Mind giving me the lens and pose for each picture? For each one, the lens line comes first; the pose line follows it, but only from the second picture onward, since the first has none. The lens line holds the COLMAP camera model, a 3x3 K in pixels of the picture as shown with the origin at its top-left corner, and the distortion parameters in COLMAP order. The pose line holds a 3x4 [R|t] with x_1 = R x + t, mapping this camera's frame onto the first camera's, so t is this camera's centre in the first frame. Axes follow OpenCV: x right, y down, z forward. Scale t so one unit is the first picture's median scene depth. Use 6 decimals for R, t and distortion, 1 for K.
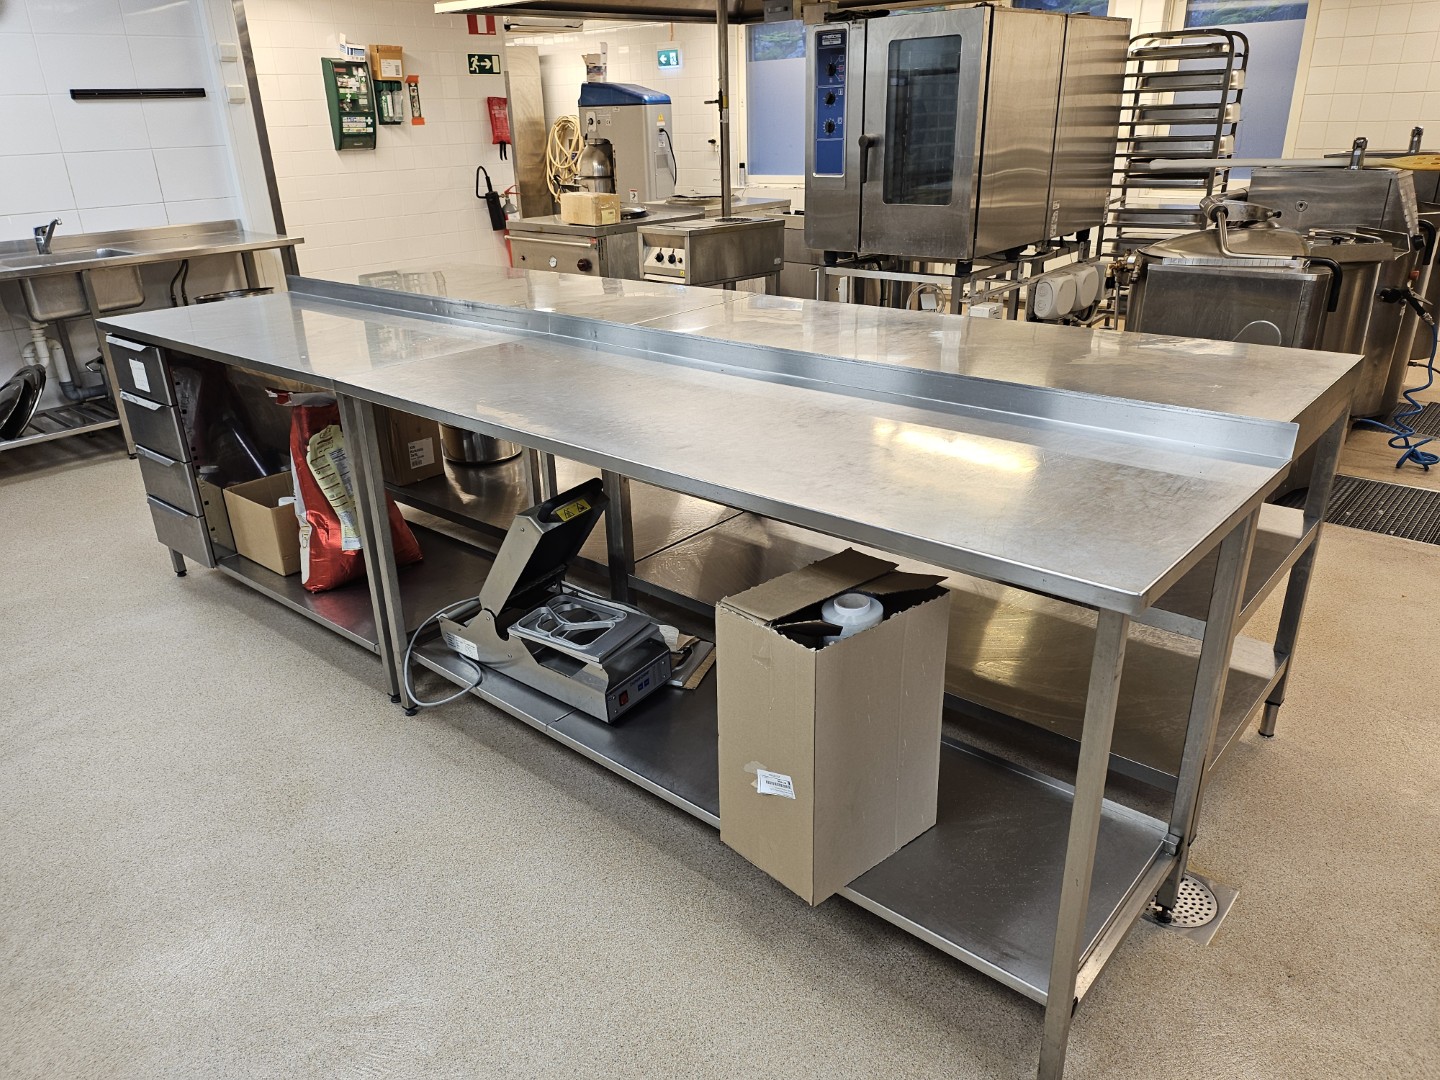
lens RADIAL K [[1004.4, 0, 703.1], [0, 1004.4, 543.9], [0, 0, 1]] dist [0.063663, -0.061283]
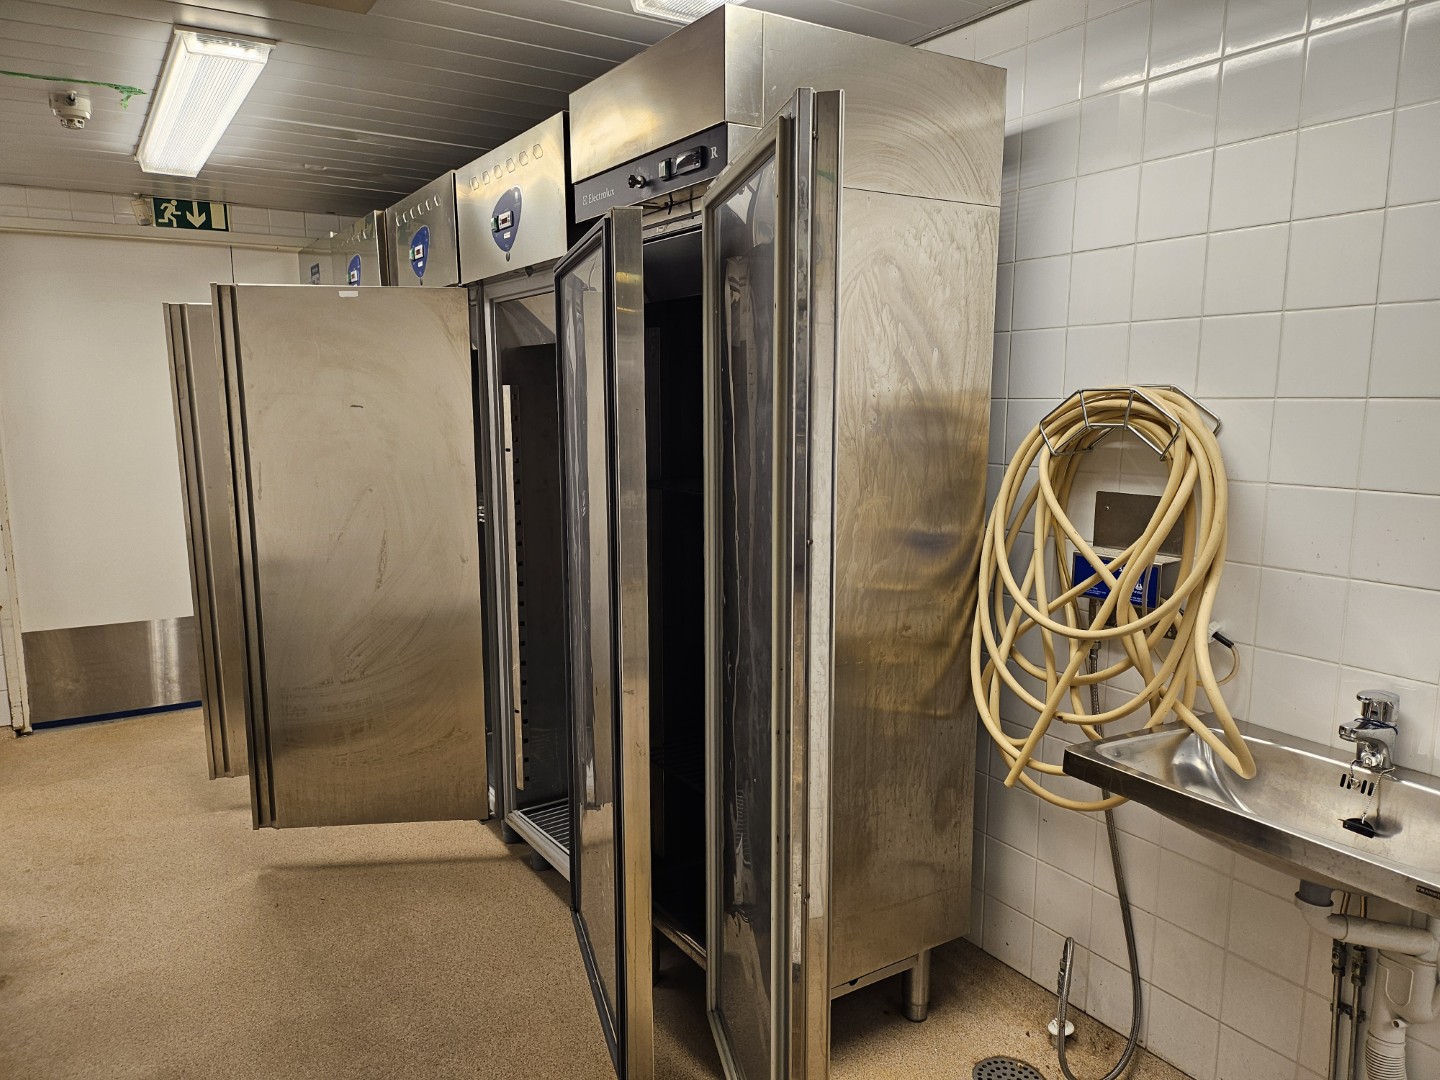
lens RADIAL K [[1004.4, 0, 730.1], [0, 1004.4, 543.1], [0, 0, 1]] dist [0.063663, -0.061283]
pose [[0.965136, 0.066233, -0.253230, -0.272469], [-0.127769, 0.963576, -0.234938, -0.588957], [0.228446, 0.259102, 0.938445, 1.409405]]
